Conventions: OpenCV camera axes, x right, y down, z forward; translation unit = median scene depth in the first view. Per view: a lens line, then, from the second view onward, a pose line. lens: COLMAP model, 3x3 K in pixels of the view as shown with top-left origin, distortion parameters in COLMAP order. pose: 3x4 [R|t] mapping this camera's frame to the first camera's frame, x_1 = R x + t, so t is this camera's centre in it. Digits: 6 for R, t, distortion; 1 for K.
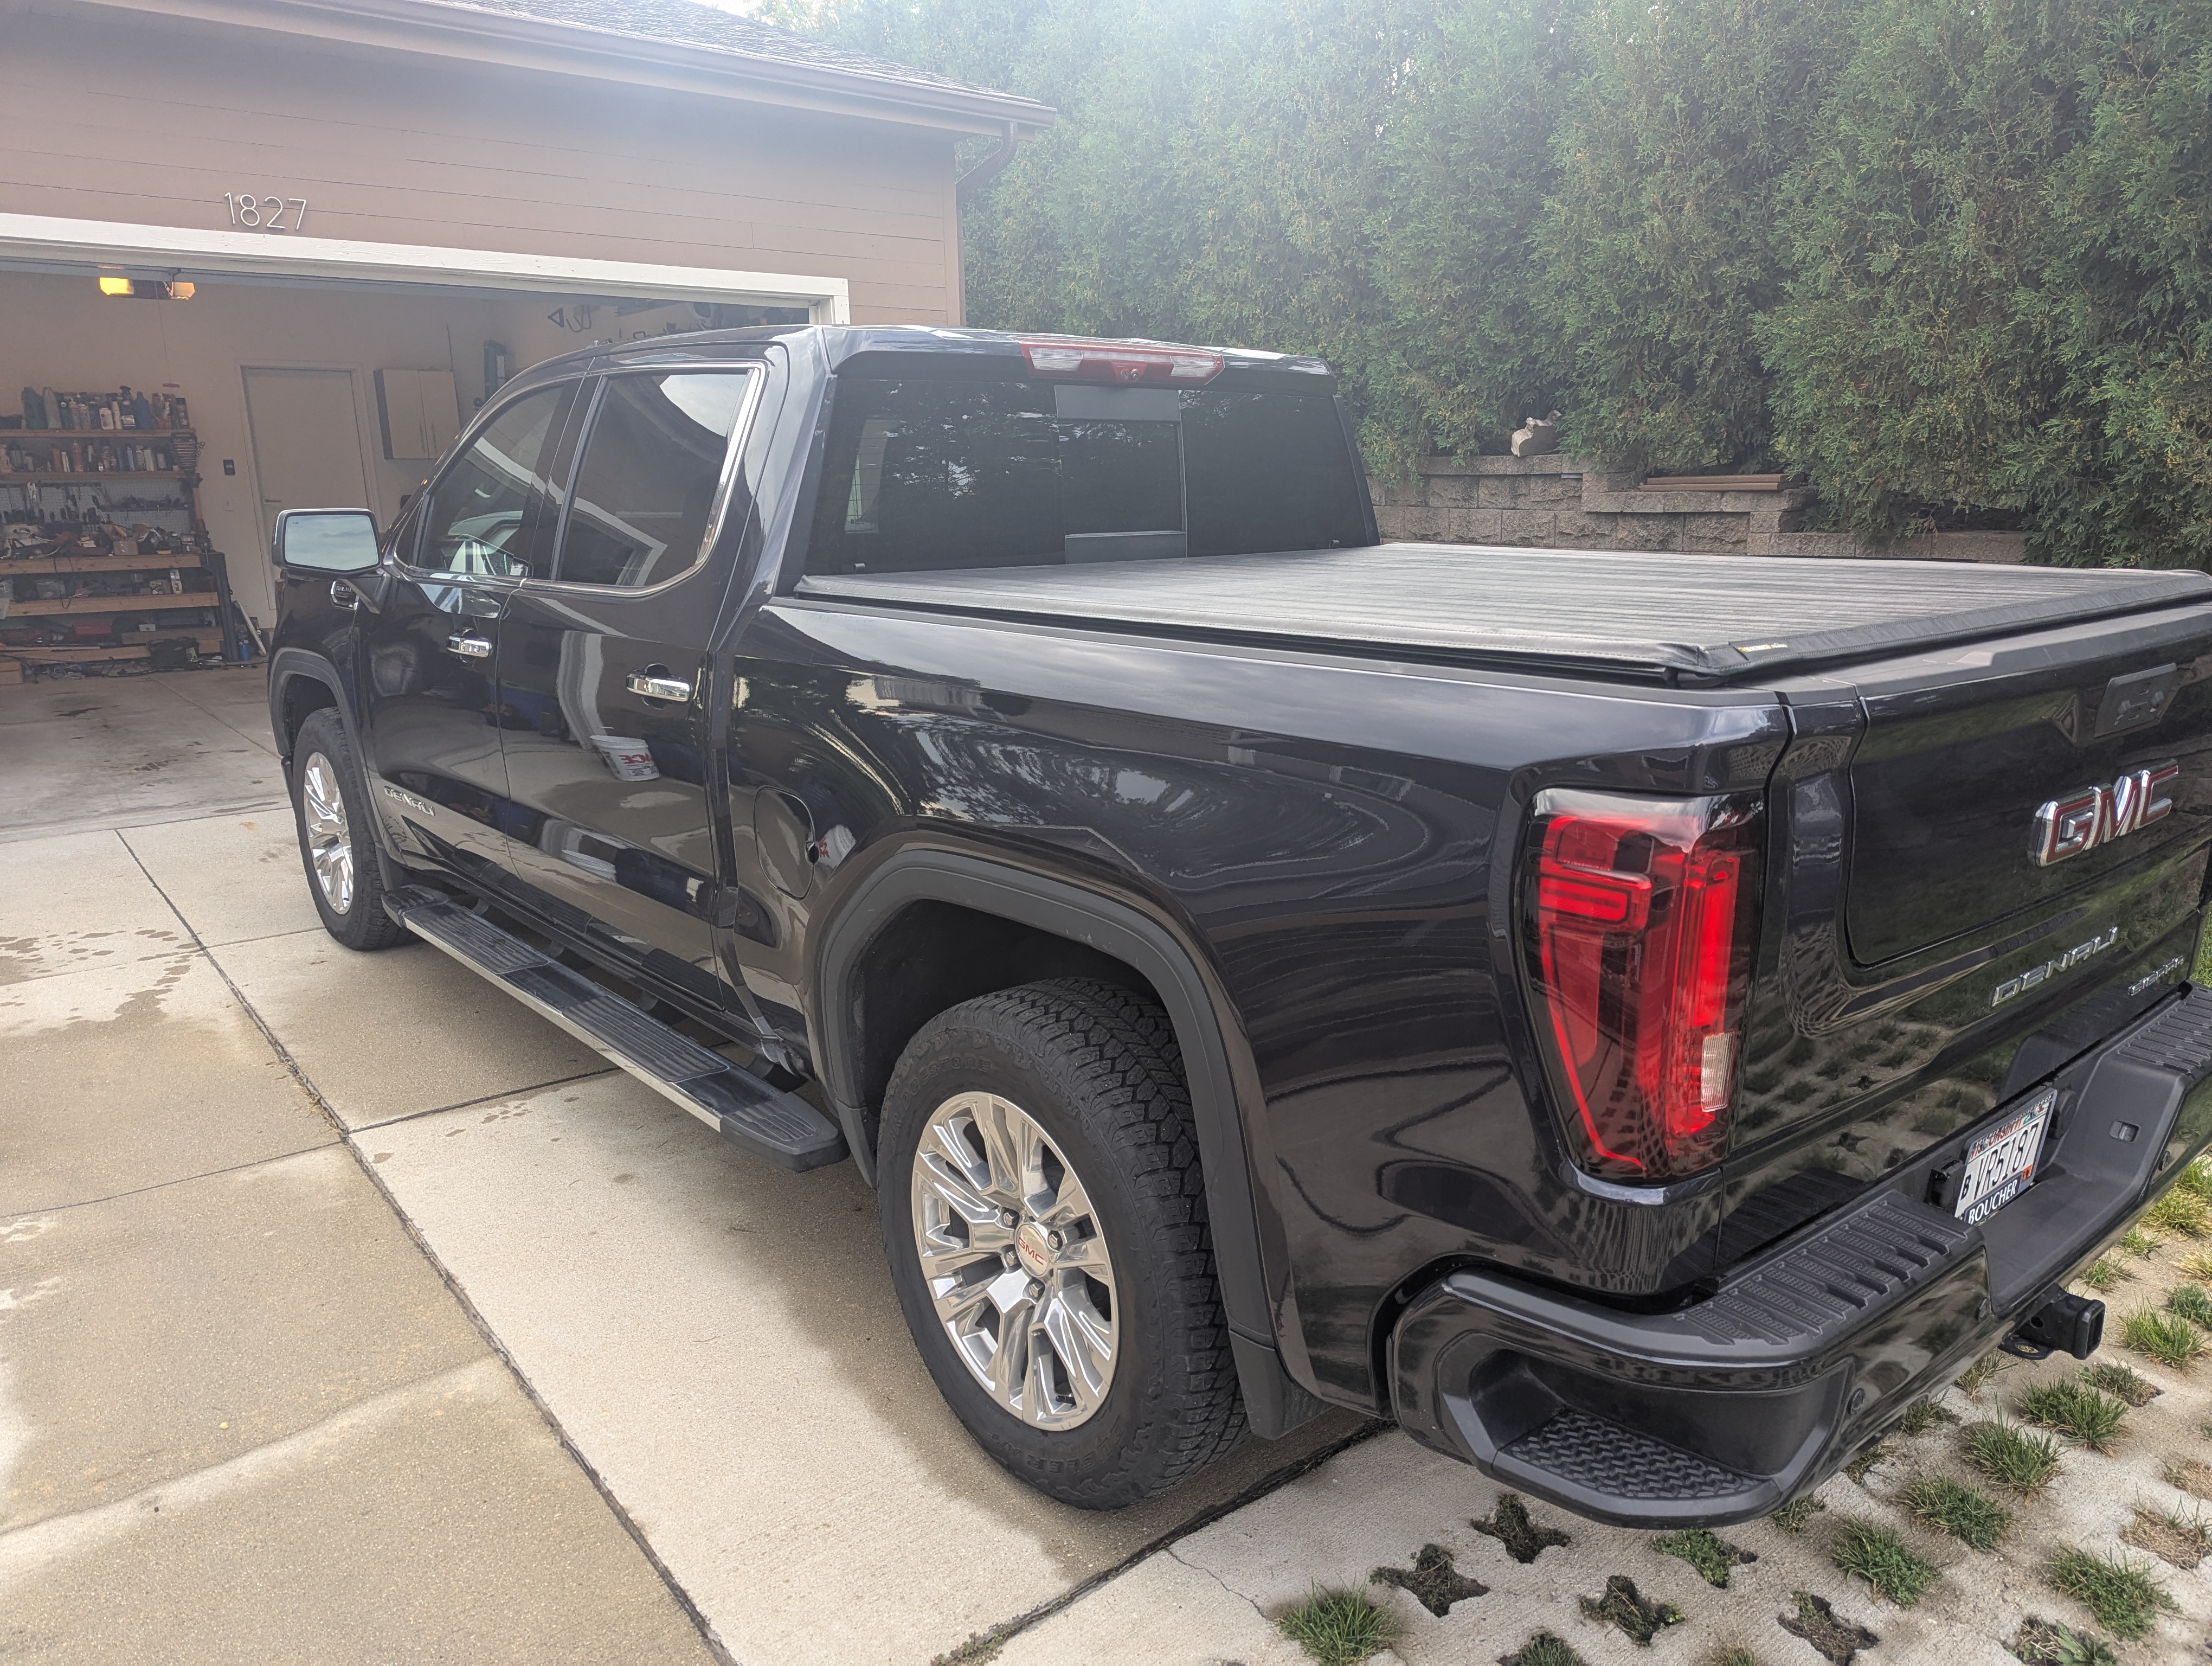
lens RADIAL K [[1552.5, 0, 1106.0], [0, 1552.5, 833.0], [0, 0, 1]] dist [0.048648, -0.031273]
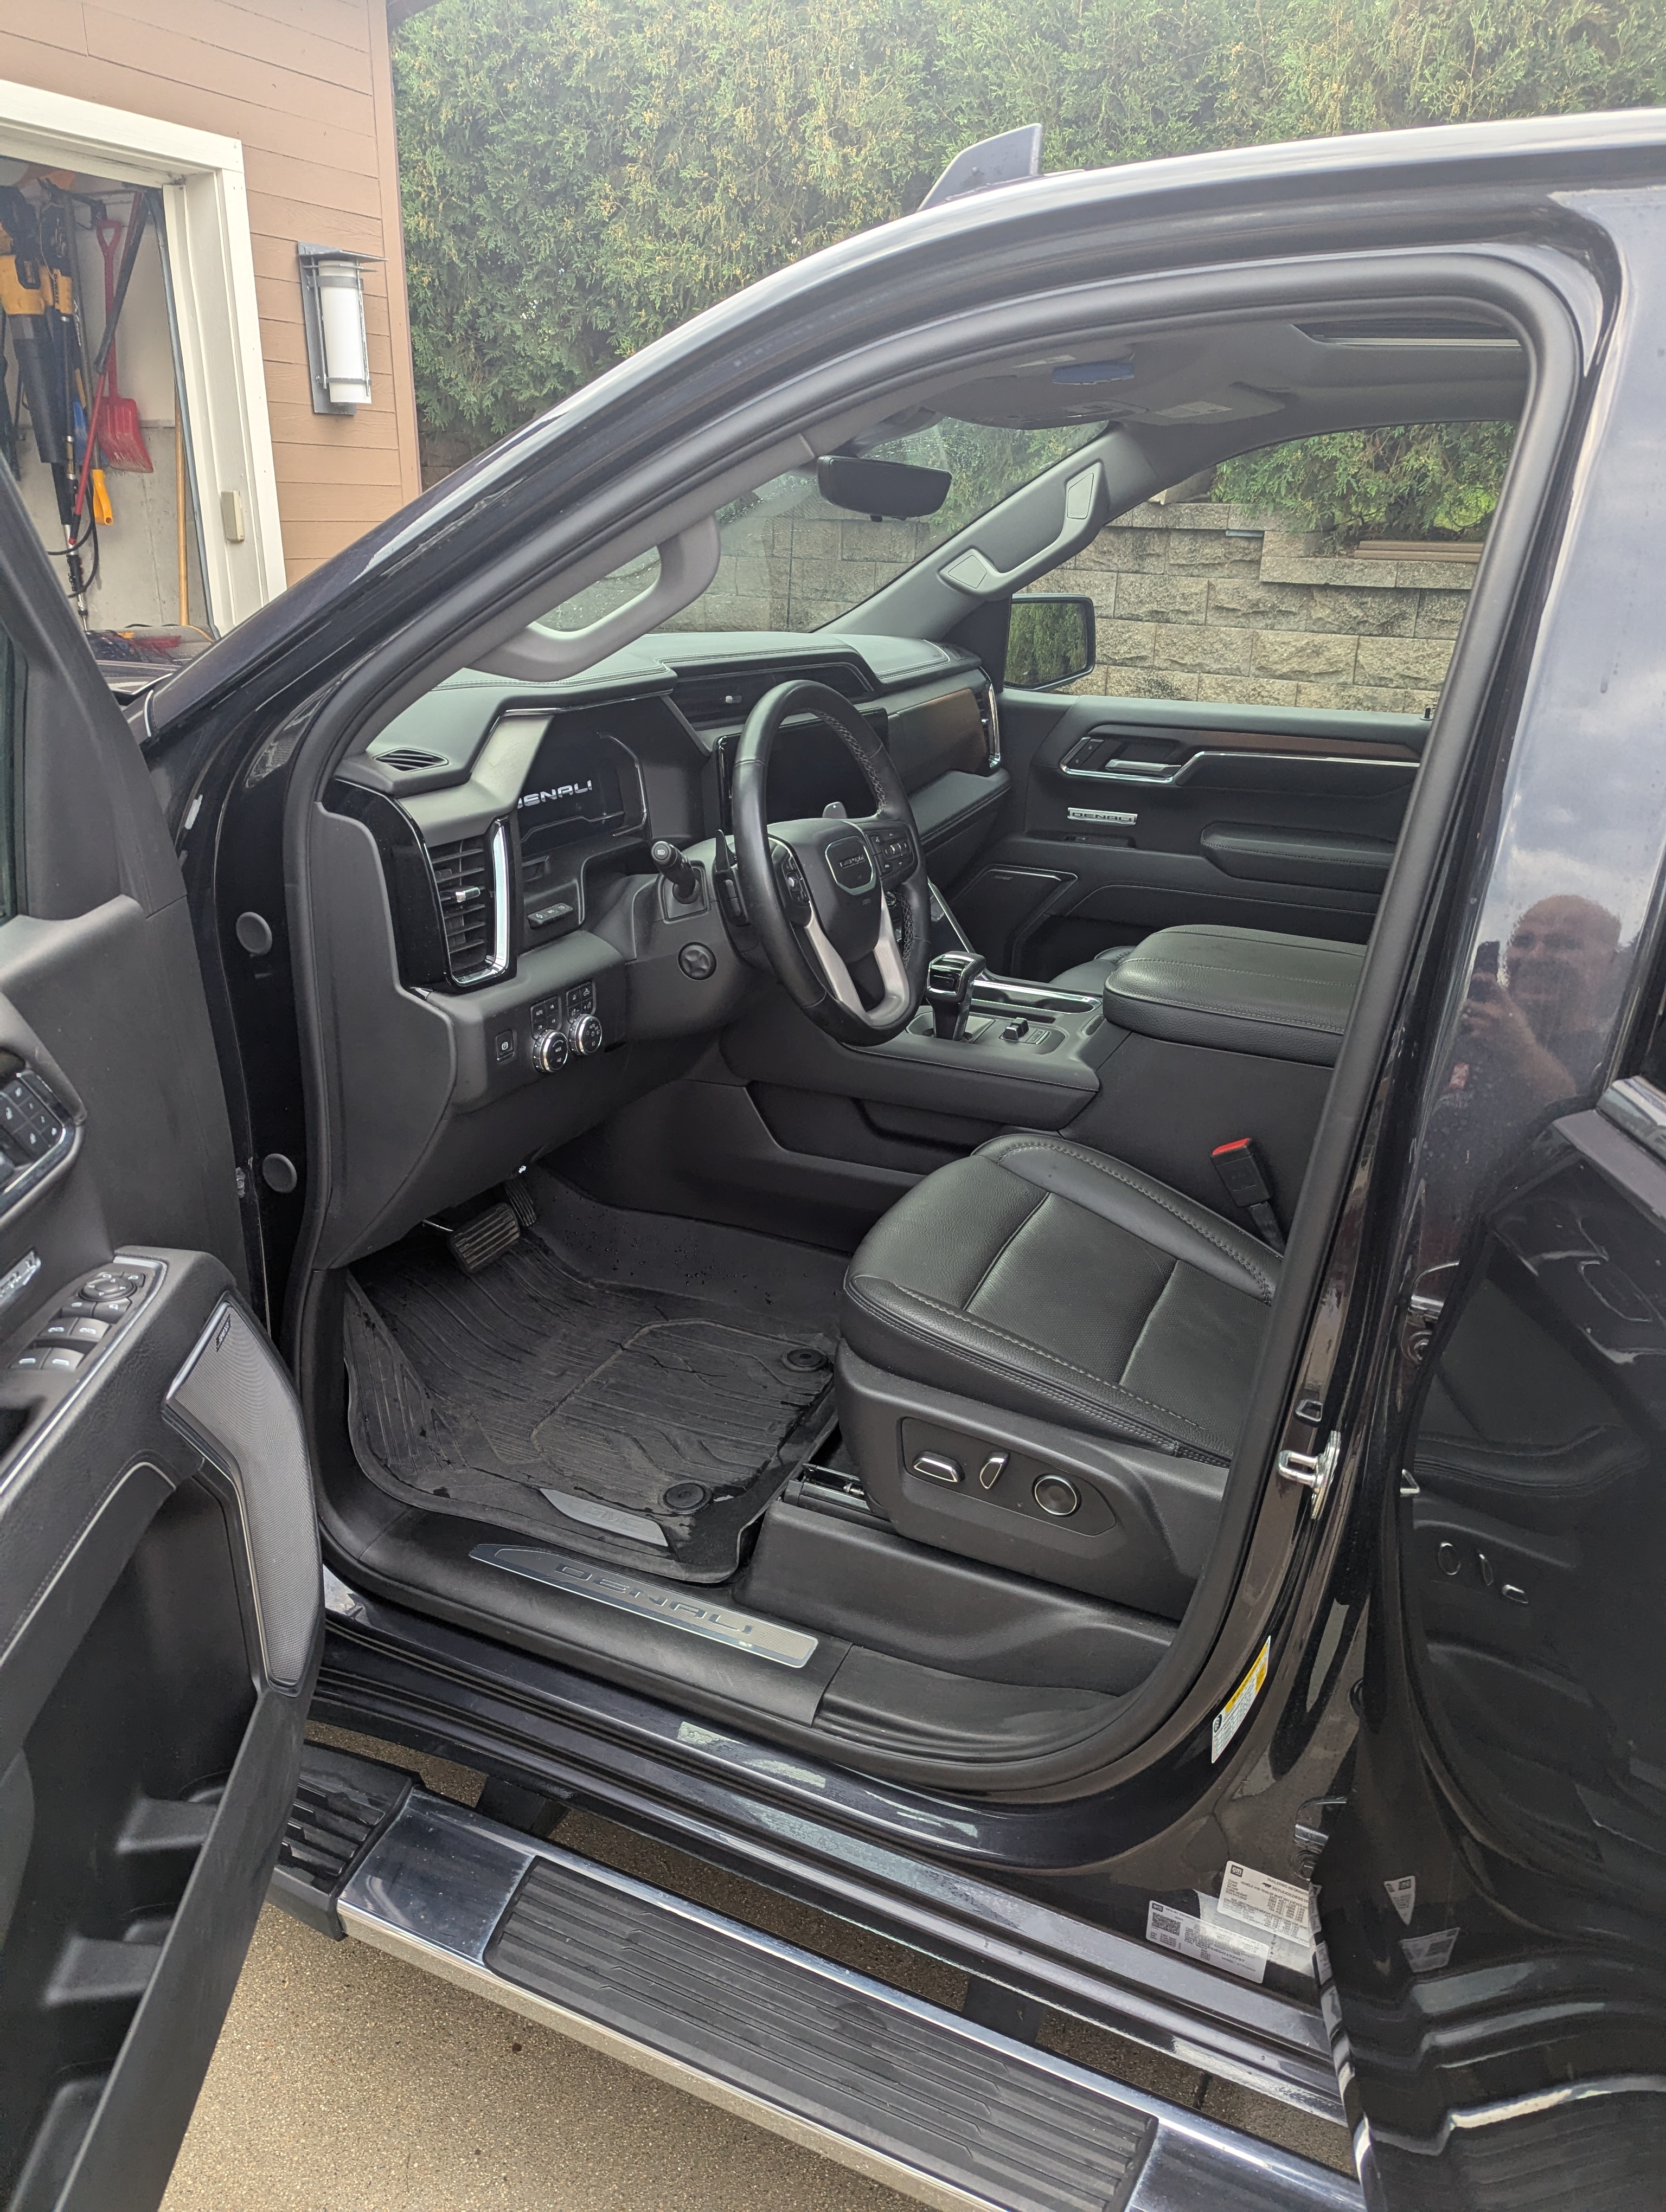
lens RADIAL K [[1552.5, 0, 834.3], [0, 1552.5, 1065.3], [0, 0, 1]] dist [0.048648, -0.031273]
pose [[0.905995, -0.115760, 0.407153, -0.234621], [0.061741, 0.987731, 0.143442, -0.090861], [-0.418762, -0.104820, 0.902026, 0.352819]]
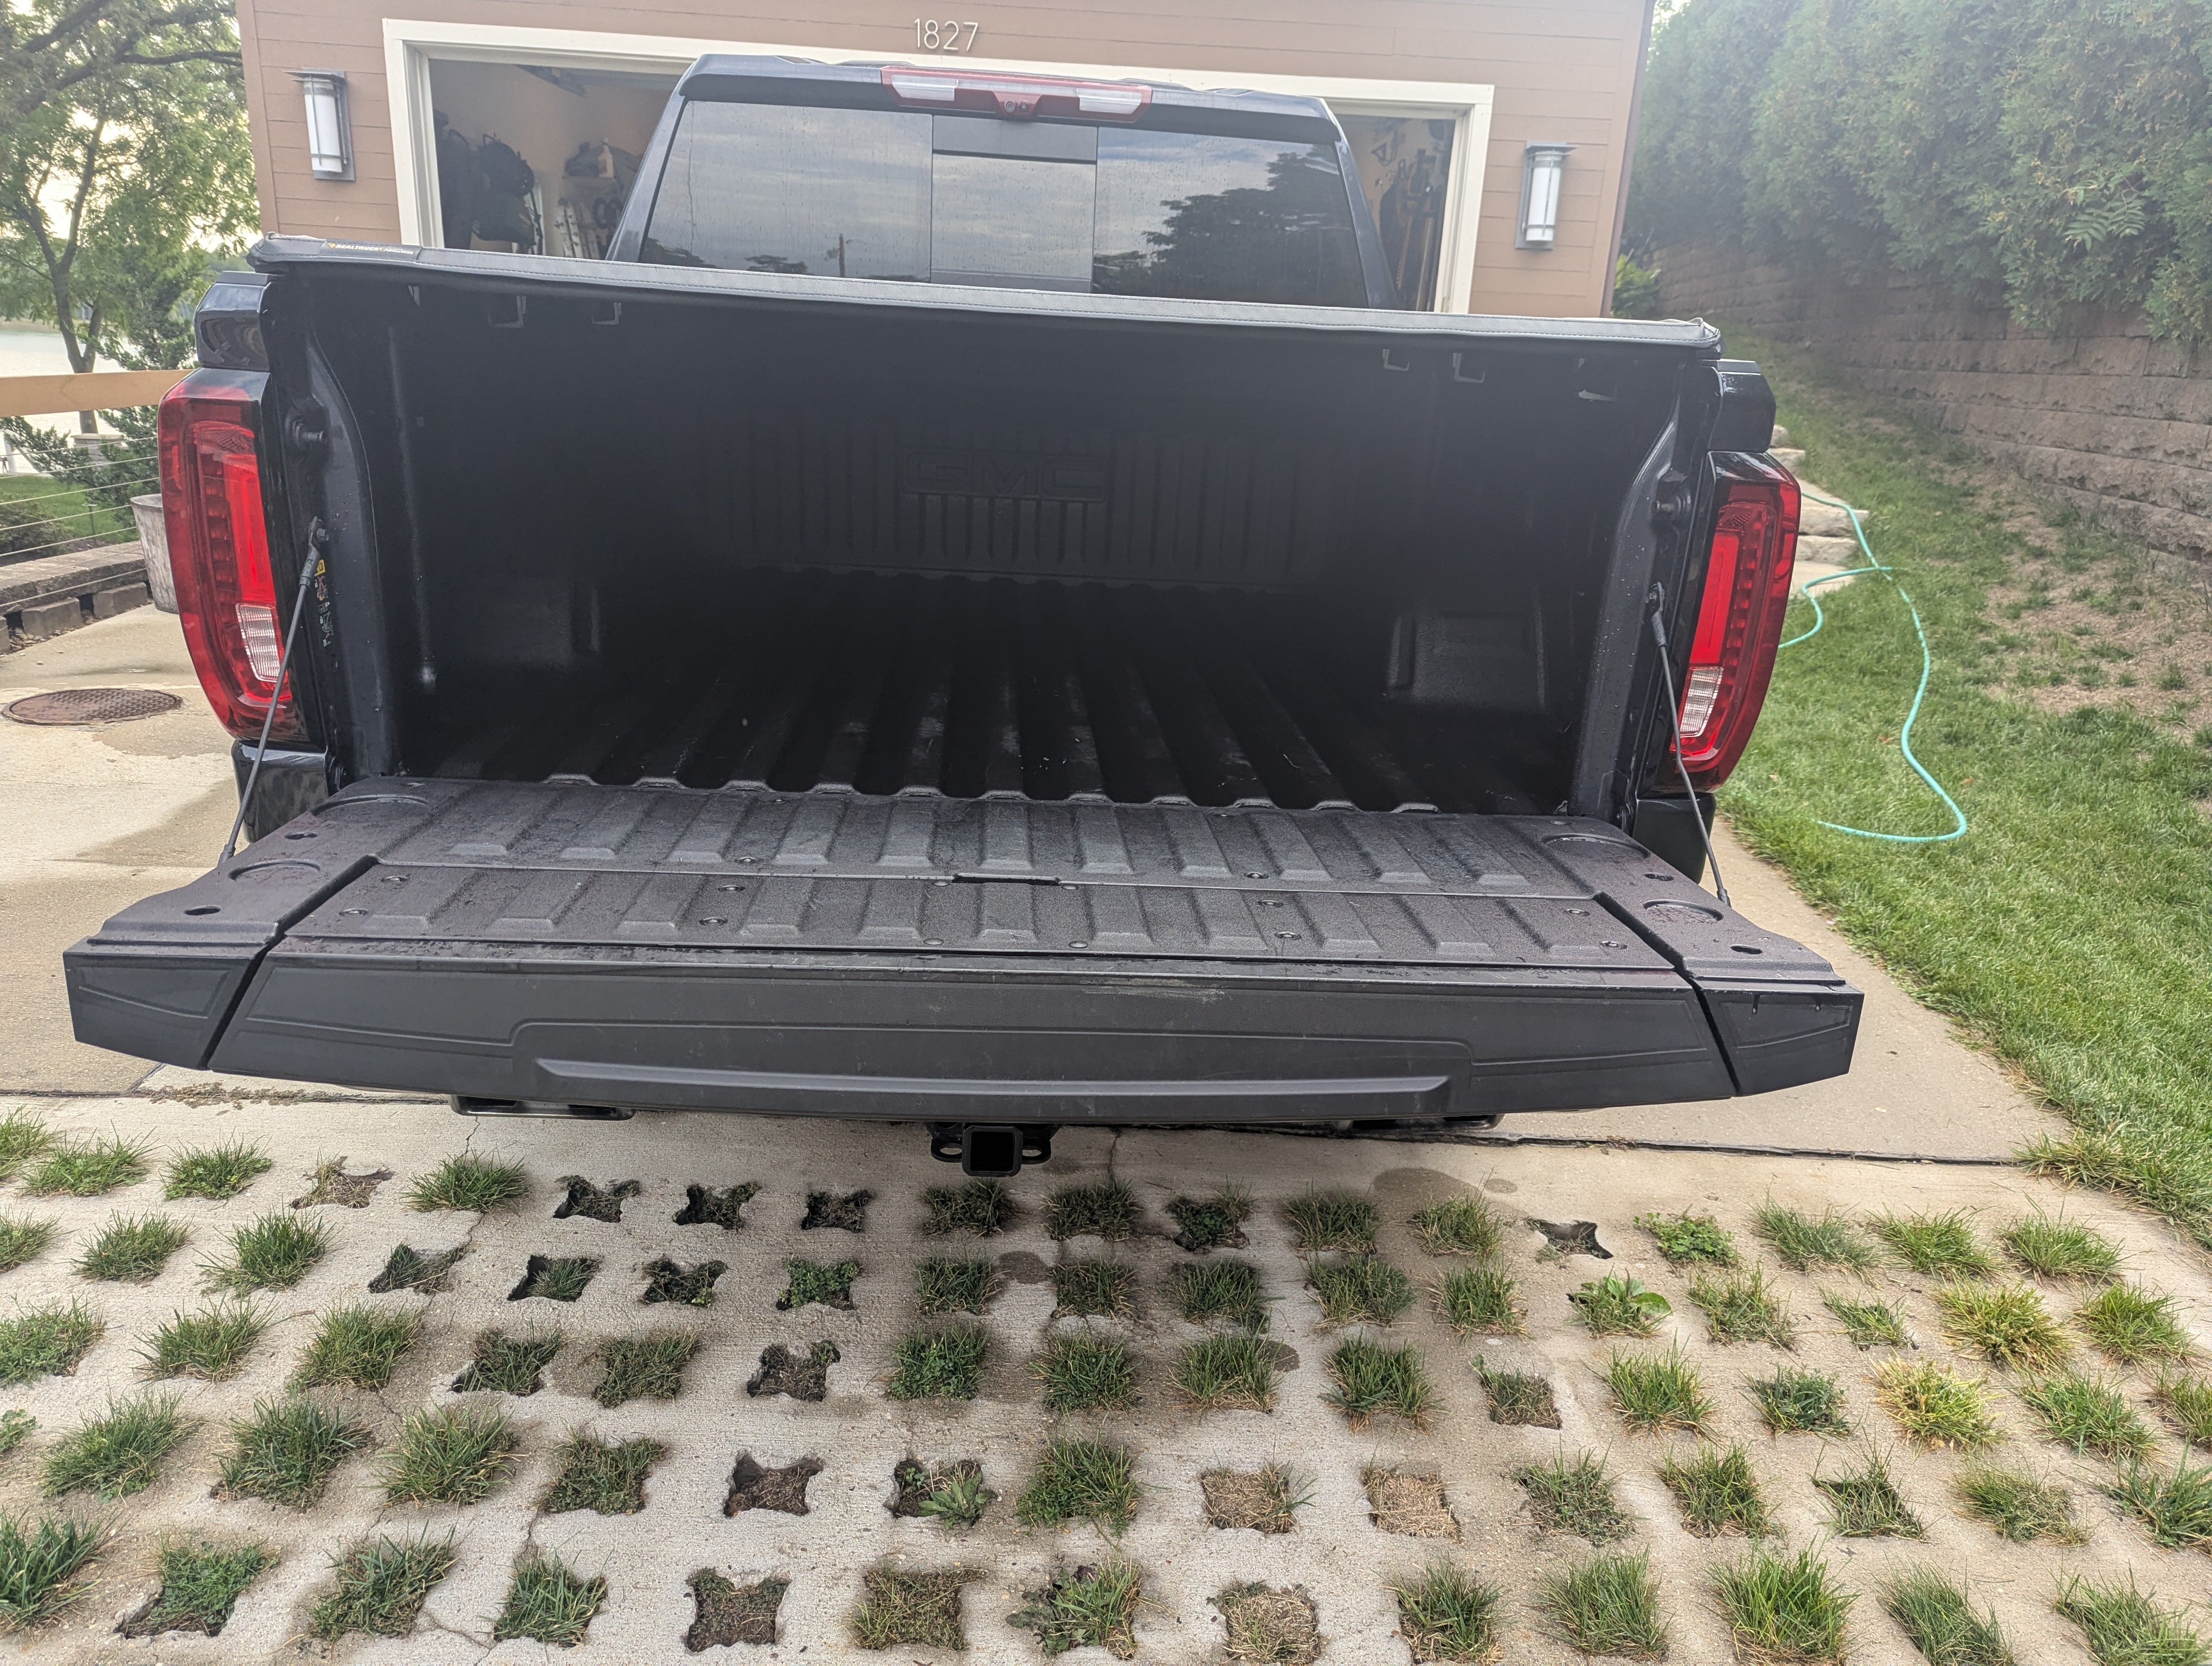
lens RADIAL K [[1561.6, 0, 1107.2], [0, 1561.6, 871.7], [0, 0, 1]] dist [0.046031, -0.046646]
pose [[0.801090, 0.244550, -0.546306, 0.271987], [-0.192817, 0.969507, 0.151251, 0.004754], [0.566636, -0.015829, 0.823816, 0.078508]]
